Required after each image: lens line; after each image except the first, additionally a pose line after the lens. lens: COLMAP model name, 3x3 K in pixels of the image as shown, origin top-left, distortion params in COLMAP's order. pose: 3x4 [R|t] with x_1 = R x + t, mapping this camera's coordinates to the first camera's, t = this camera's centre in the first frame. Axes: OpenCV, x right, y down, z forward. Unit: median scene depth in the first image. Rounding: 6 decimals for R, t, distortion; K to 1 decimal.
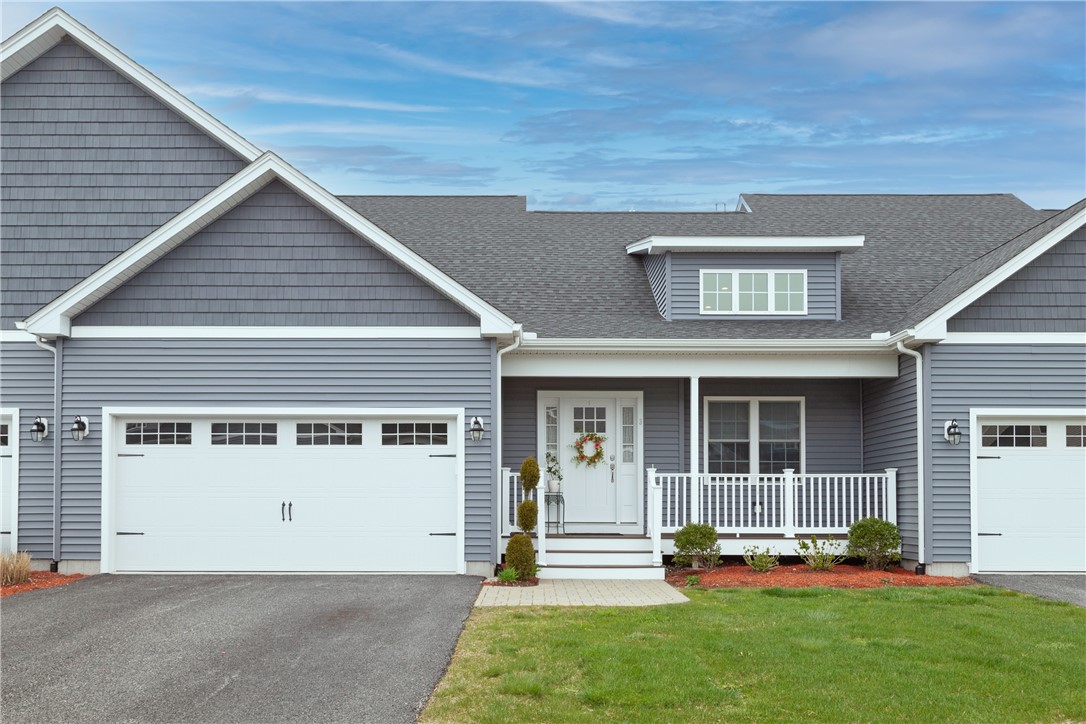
lens RADIAL K [[904.5, 0, 543.0], [0, 904.5, 362.0], [0, 0, 1]] dist [-0.005889, -0.000796]
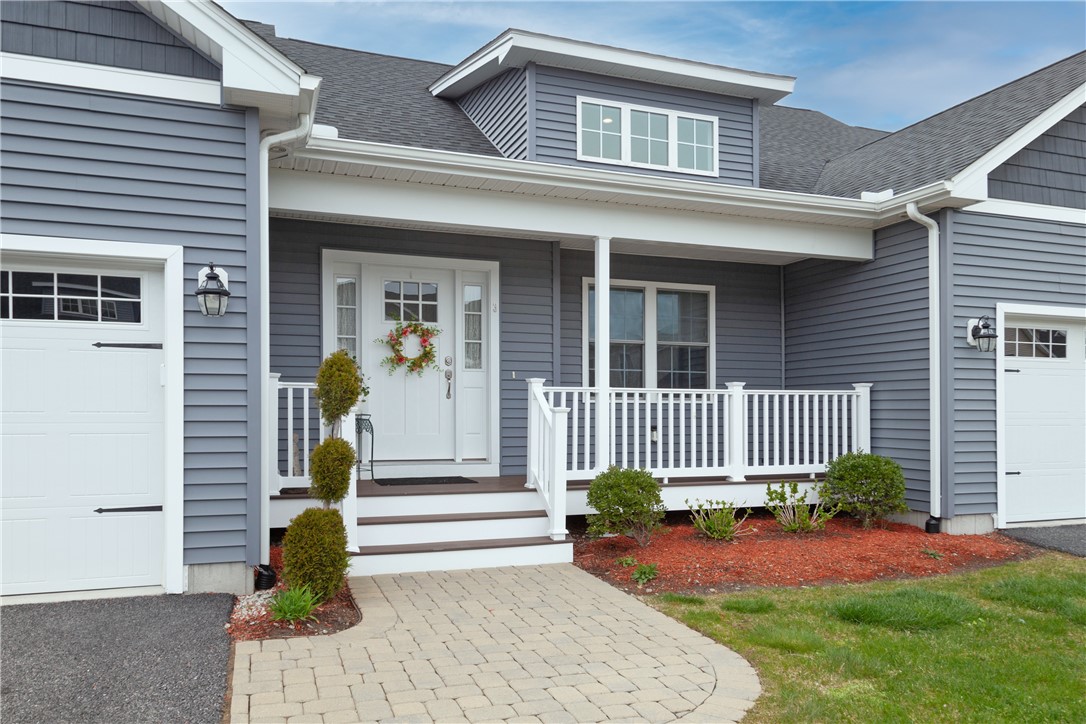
lens RADIAL K [[741.3, 0, 635.5], [0, 741.3, 387.4], [0, 0, 1]] dist [0.007349, 0.000765]
pose [[0.894844, 0.009568, 0.446276, -0.047640], [-0.066337, 0.991519, 0.111757, 0.065067], [-0.441422, -0.129609, 0.887890, 0.538317]]
